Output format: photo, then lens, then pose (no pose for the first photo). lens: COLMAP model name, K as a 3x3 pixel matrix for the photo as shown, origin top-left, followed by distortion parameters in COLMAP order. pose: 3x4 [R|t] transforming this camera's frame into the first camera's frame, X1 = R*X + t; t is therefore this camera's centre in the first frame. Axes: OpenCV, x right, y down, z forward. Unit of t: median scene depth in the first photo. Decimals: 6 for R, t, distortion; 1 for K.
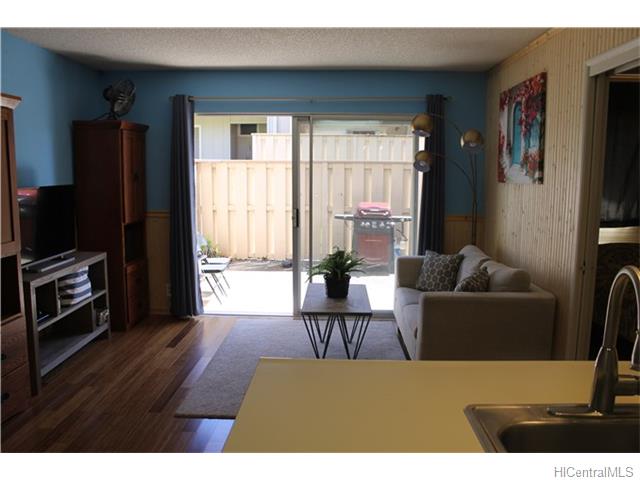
lens RADIAL K [[538.8, 0, 319.8], [0, 538.8, 245.3], [0, 0, 1]] dist [-0.165225, 0.144063]
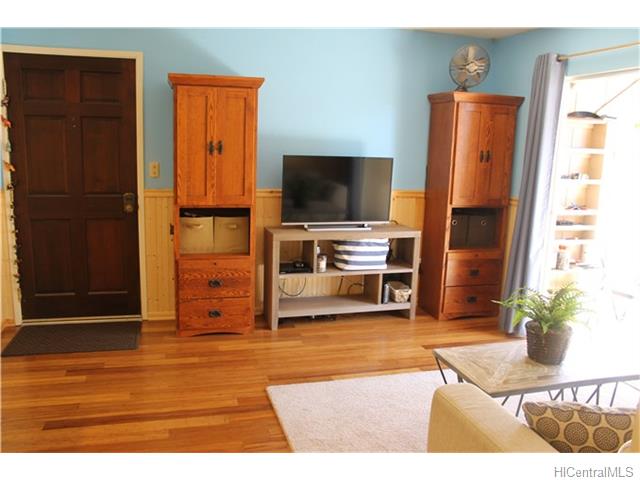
lens RADIAL K [[538.8, 0, 319.8], [0, 538.8, 245.3], [0, 0, 1]] dist [-0.165225, 0.144063]
pose [[0.296574, 0.182804, -0.937351, 0.468551], [-0.157955, 0.977380, 0.140634, -0.071555], [0.941857, 0.106351, 0.318740, 0.532099]]
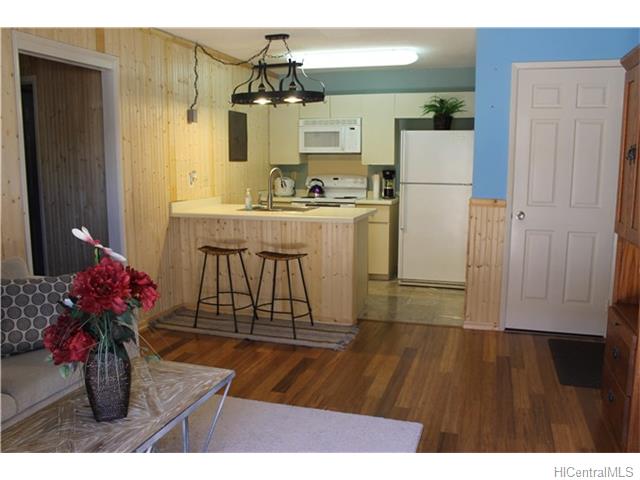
lens RADIAL K [[551.7, 0, 319.2], [0, 551.7, 243.6], [0, 0, 1]] dist [-0.168465, 0.153840]
pose [[-0.961471, -0.050291, 0.270266, -0.236506], [0.026913, 0.961182, 0.274600, -0.148159], [-0.273585, 0.271294, -0.922795, 1.269761]]
